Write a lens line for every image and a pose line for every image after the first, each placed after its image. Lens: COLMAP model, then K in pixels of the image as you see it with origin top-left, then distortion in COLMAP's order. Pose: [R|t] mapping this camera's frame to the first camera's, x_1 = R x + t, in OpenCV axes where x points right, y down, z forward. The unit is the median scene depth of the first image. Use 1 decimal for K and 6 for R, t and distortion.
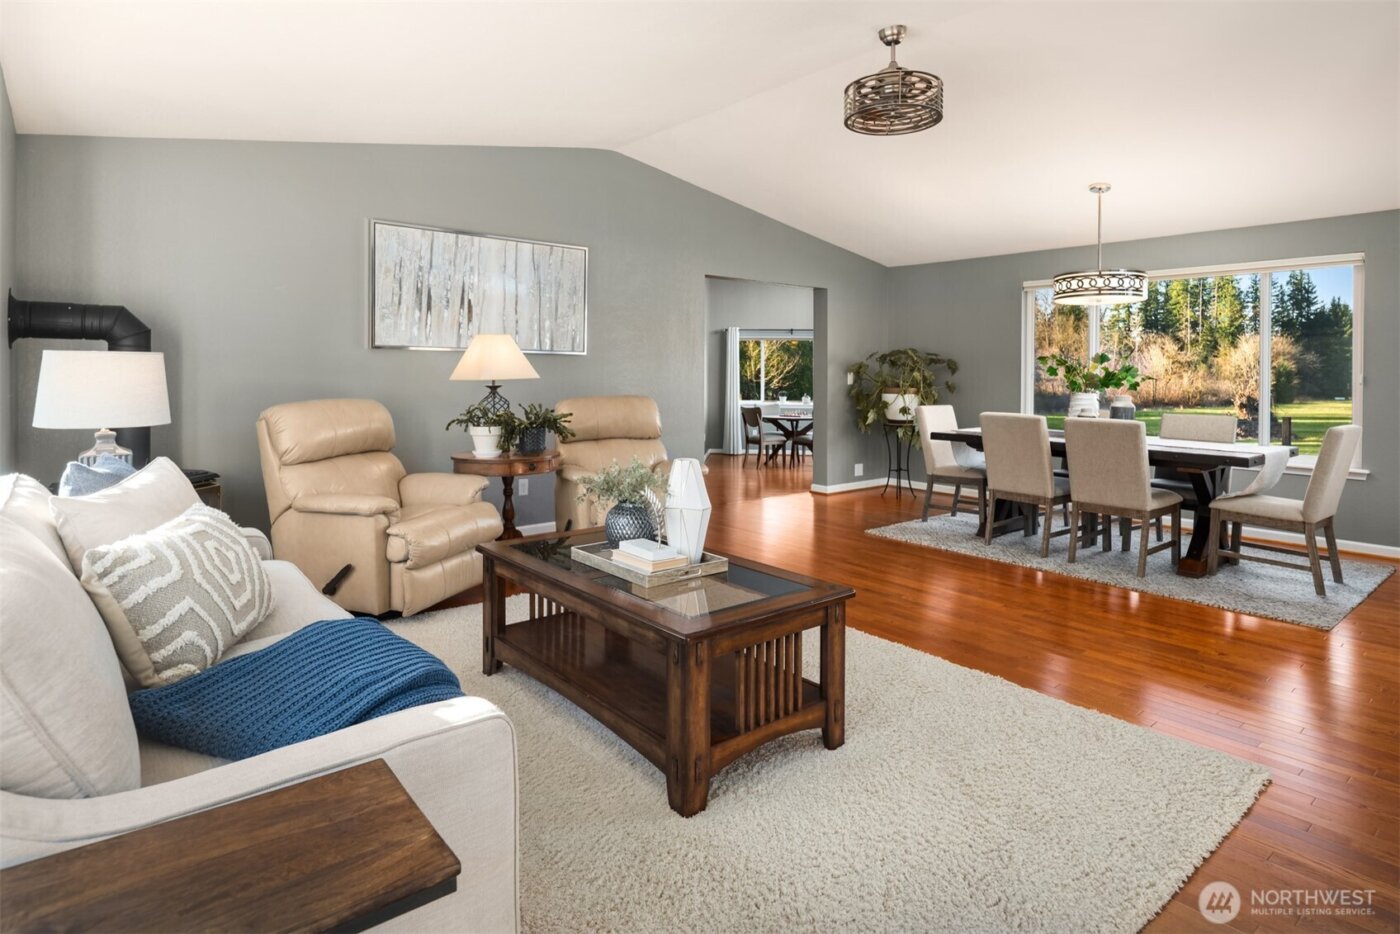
lens RADIAL K [[765.2, 0, 697.1], [0, 765.2, 381.8], [0, 0, 1]] dist [0.003957, -0.001732]
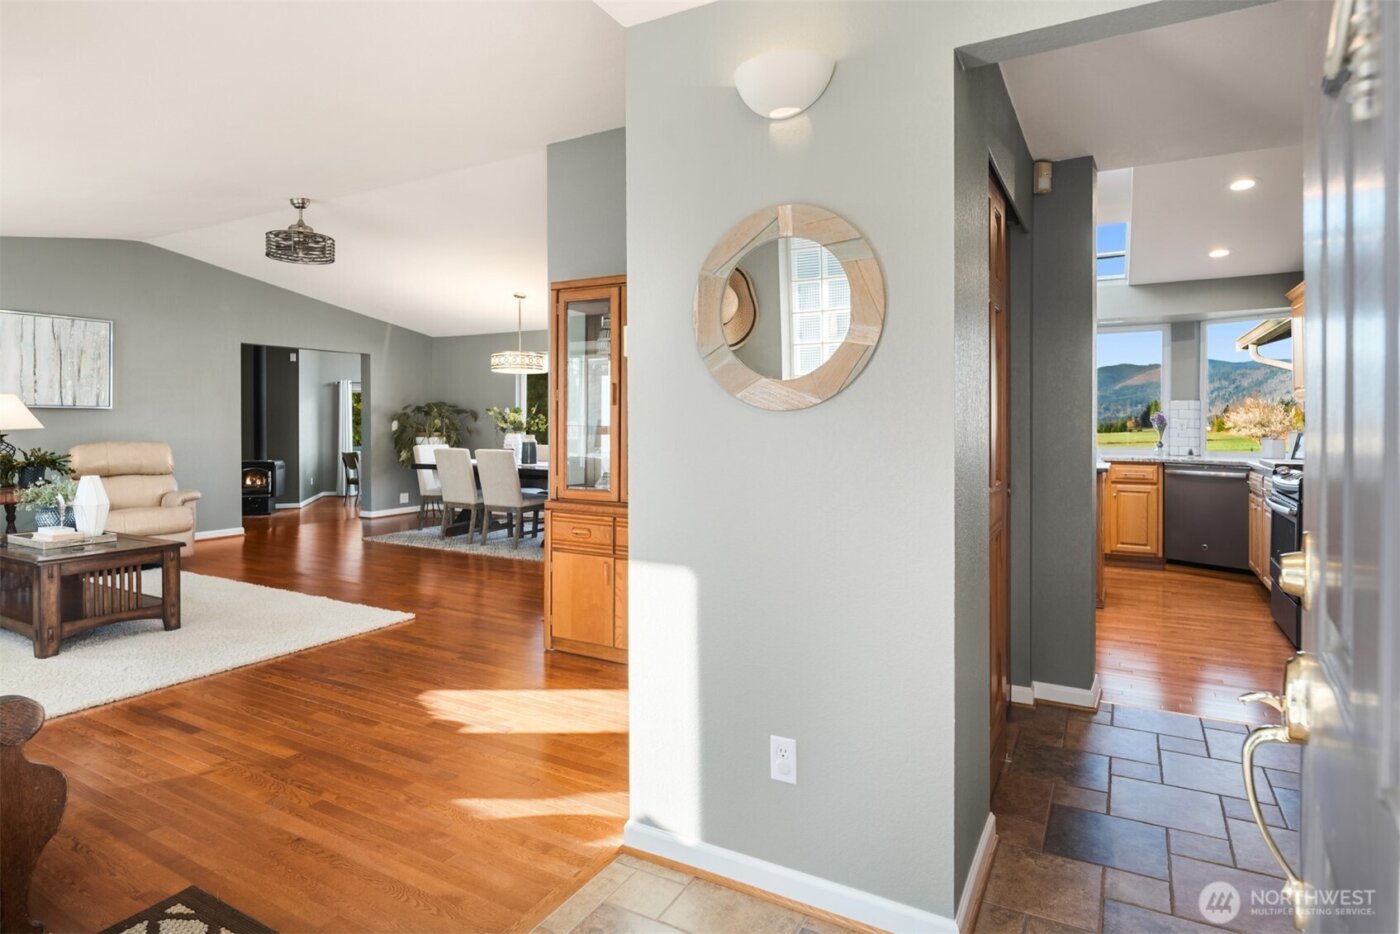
lens RADIAL K [[767.6, 0, 689.7], [0, 767.6, 423.7], [0, 0, 1]] dist [0.001005, -0.001746]
pose [[0.937721, -0.010974, 0.347215, 0.333313], [0.013349, 0.999901, -0.004449, 0.007241], [-0.347132, 0.008807, 0.937775, -0.532200]]
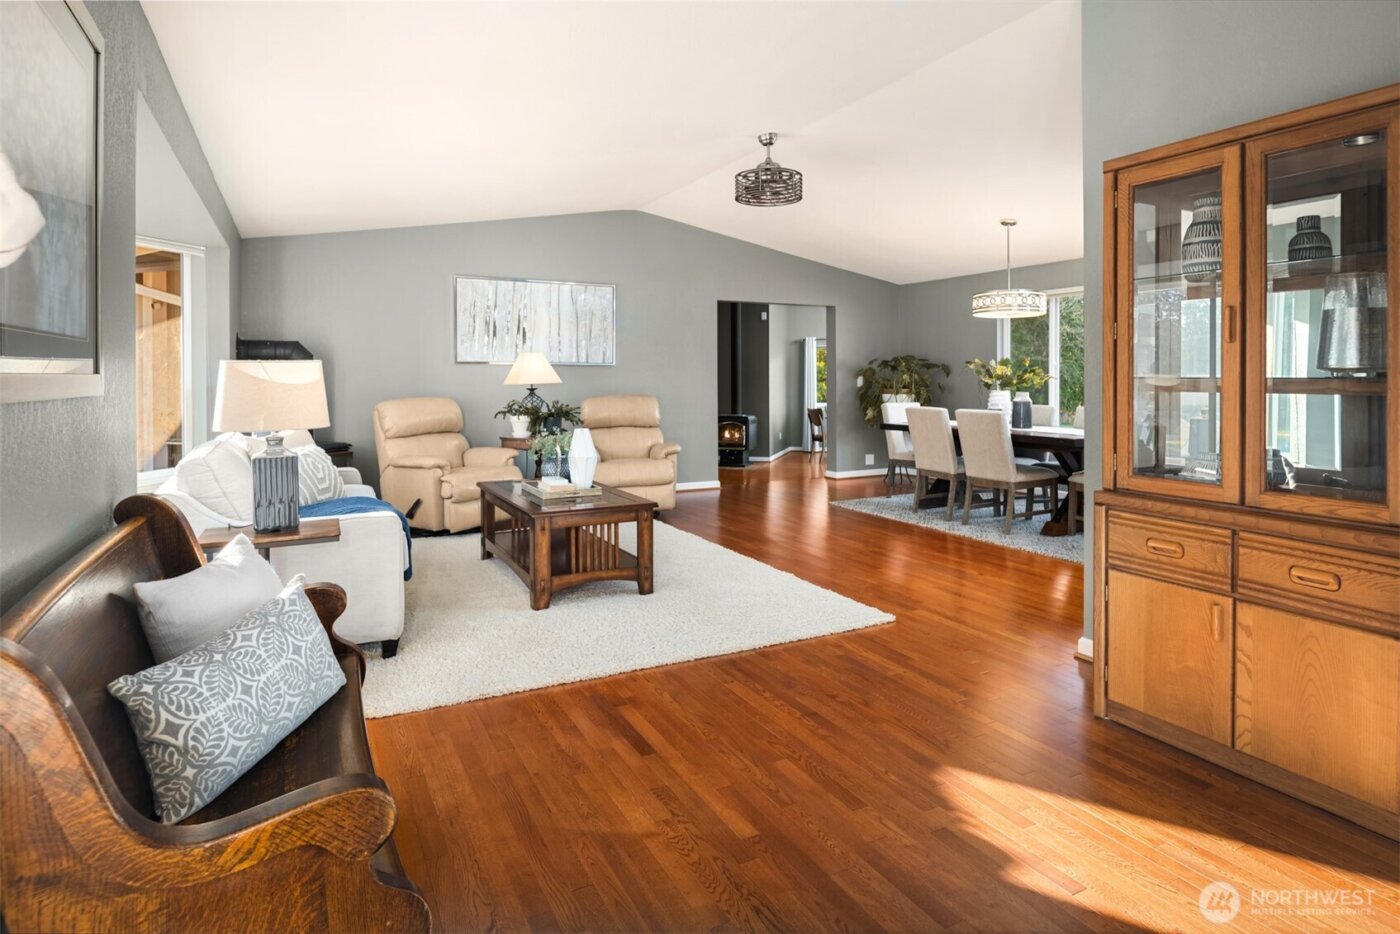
lens RADIAL K [[765.2, 0, 697.1], [0, 765.2, 381.8], [0, 0, 1]] dist [0.003957, -0.001732]
pose [[0.977467, -0.010500, -0.210825, 0.313114], [0.008468, 0.999909, -0.010539, 0.009941], [0.210917, 0.008516, 0.977467, -0.308831]]
